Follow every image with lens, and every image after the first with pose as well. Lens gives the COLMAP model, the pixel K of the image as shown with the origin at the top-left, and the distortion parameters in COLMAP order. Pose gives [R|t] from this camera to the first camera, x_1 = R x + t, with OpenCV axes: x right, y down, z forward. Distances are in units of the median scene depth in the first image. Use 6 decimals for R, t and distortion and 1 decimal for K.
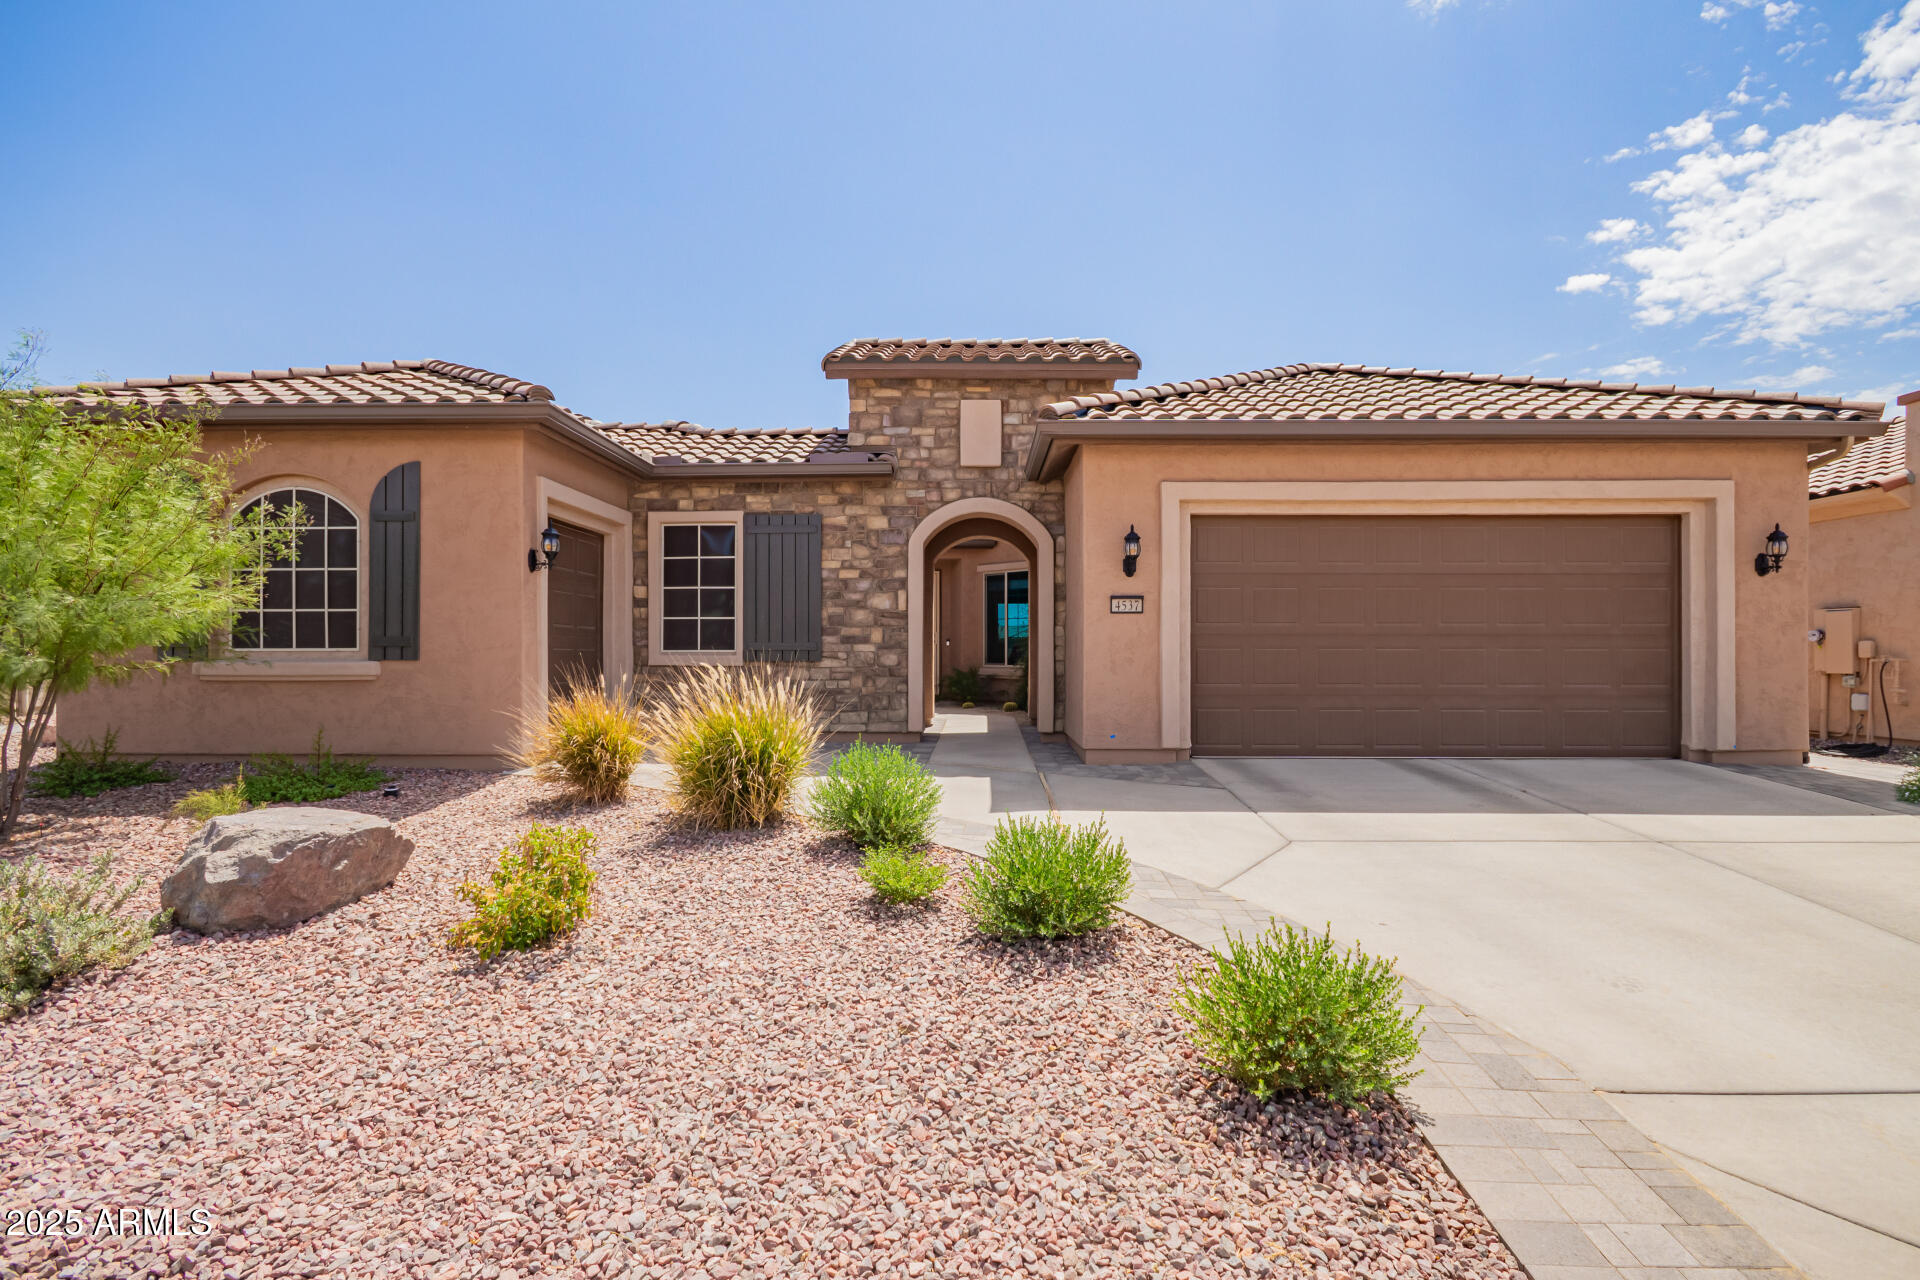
lens RADIAL K [[896.1, 0, 960.0], [0, 896.1, 643.0], [0, 0, 1]] dist [-0.000738, -0.004043]
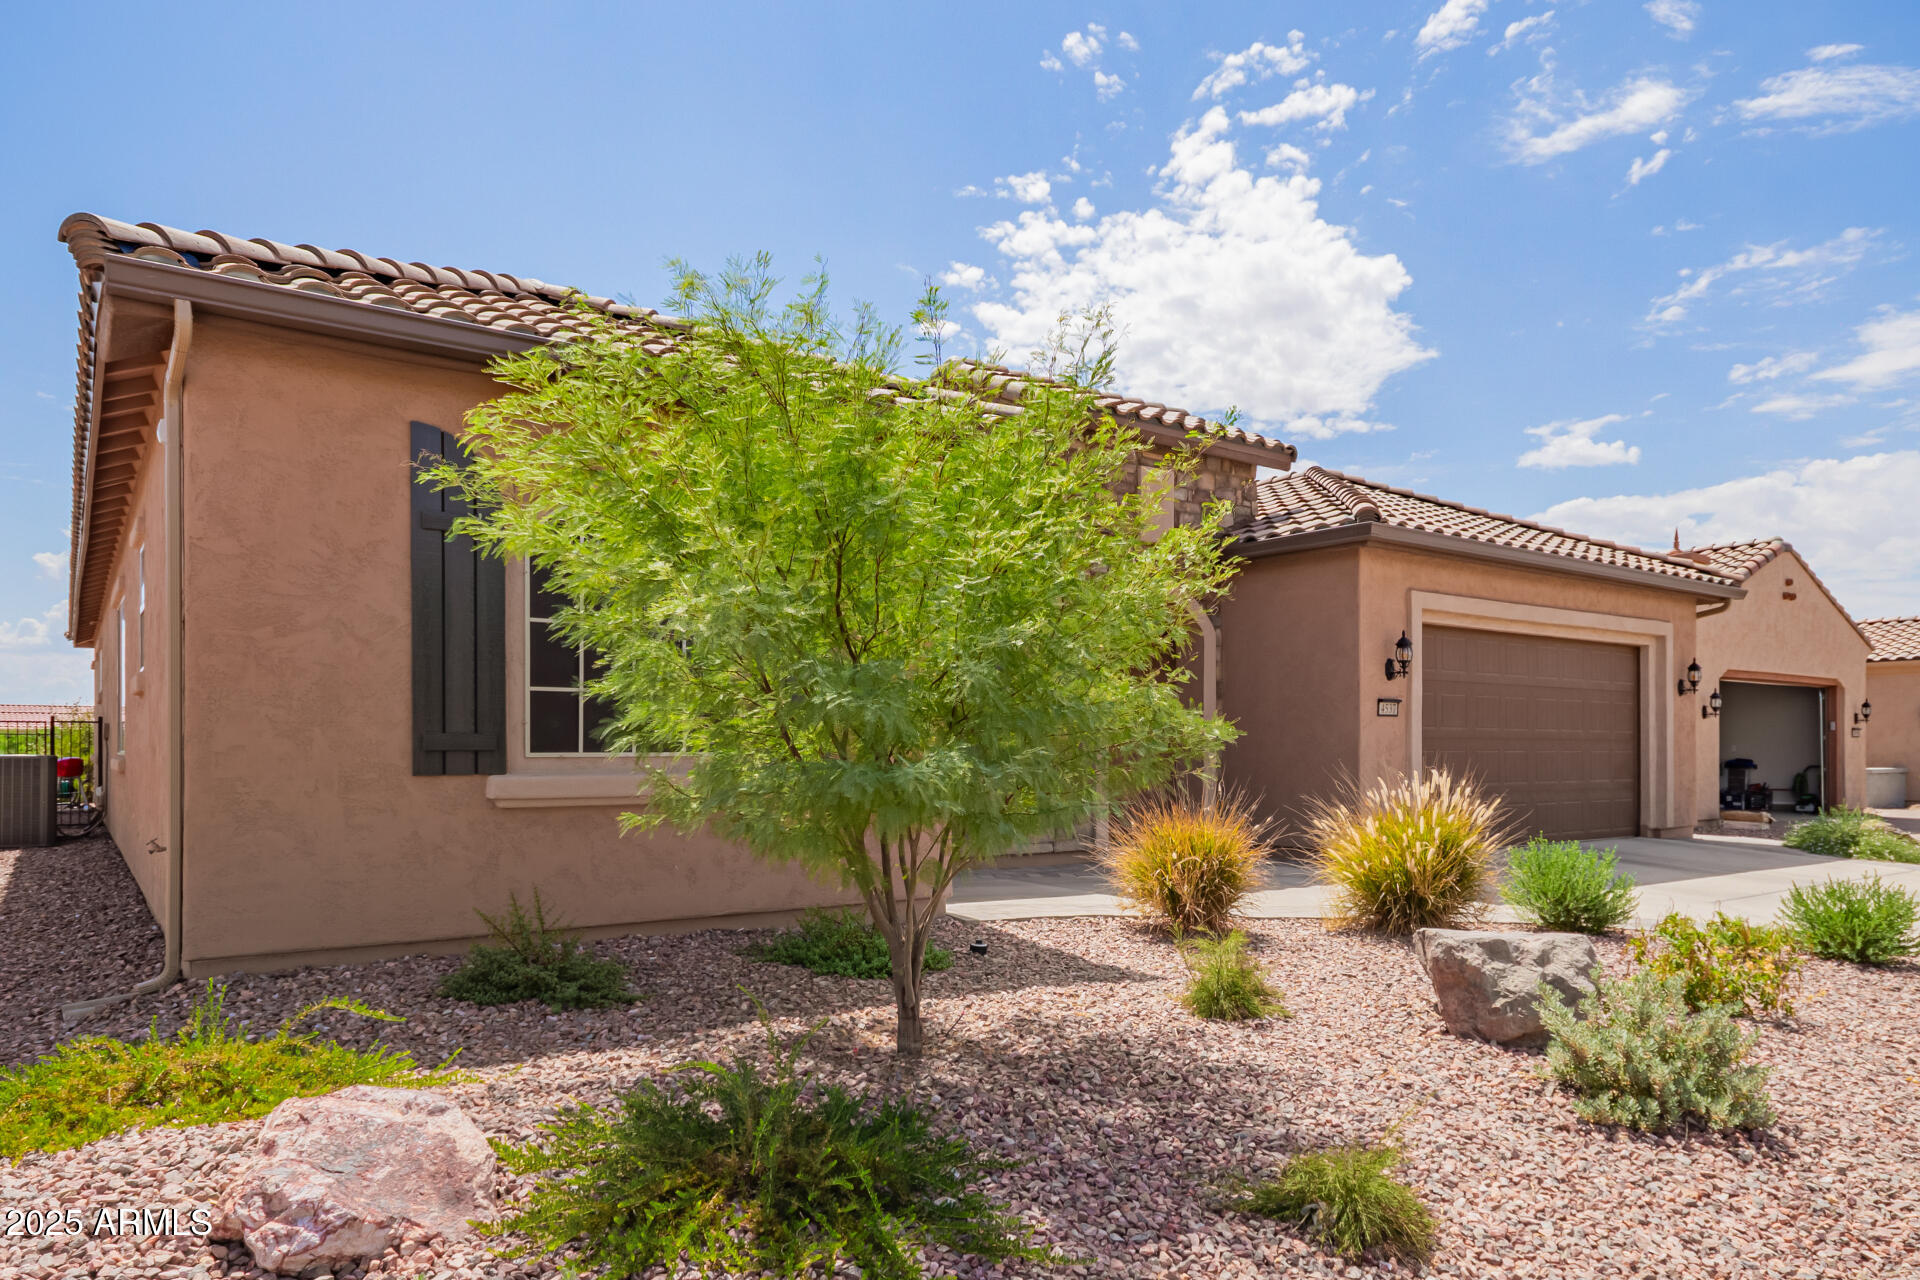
lens RADIAL K [[1252.8, 0, 964.4], [0, 1252.8, 754.9], [0, 0, 1]] dist [-0.005610, 0.001537]
pose [[0.803109, -0.003449, 0.595822, -0.850316], [-0.002682, 0.999952, 0.009403, -0.001306], [-0.595826, -0.009150, 0.803061, 0.110786]]
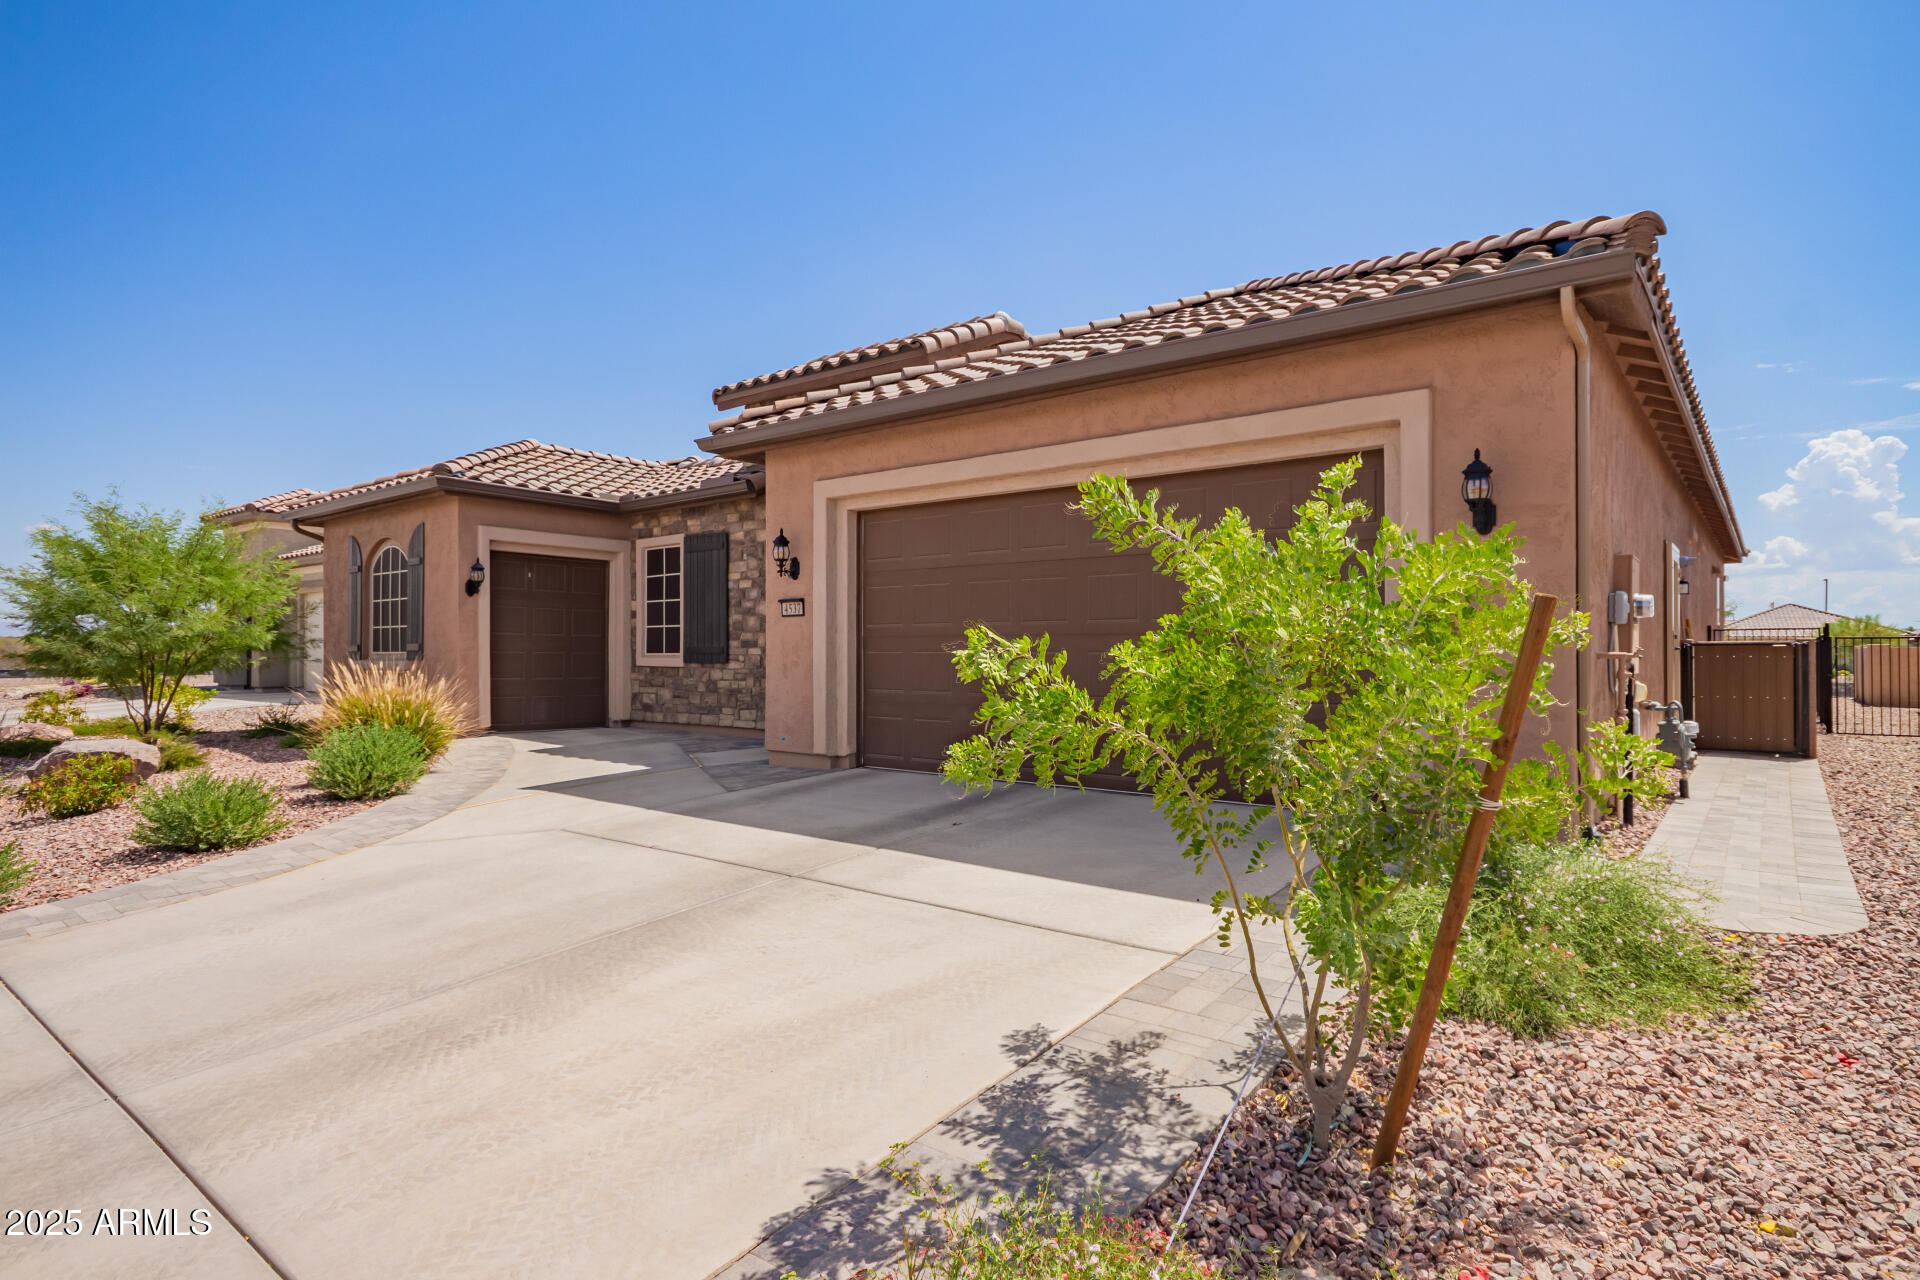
lens RADIAL K [[1026.2, 0, 955.1], [0, 1026.2, 641.0], [0, 0, 1]] dist [0.000397, -0.000057]
pose [[0.786429, -0.007687, -0.617633, 0.848951], [0.005029, 0.999969, -0.006042, 0.001689], [0.617660, 0.001646, 0.786443, 0.169872]]
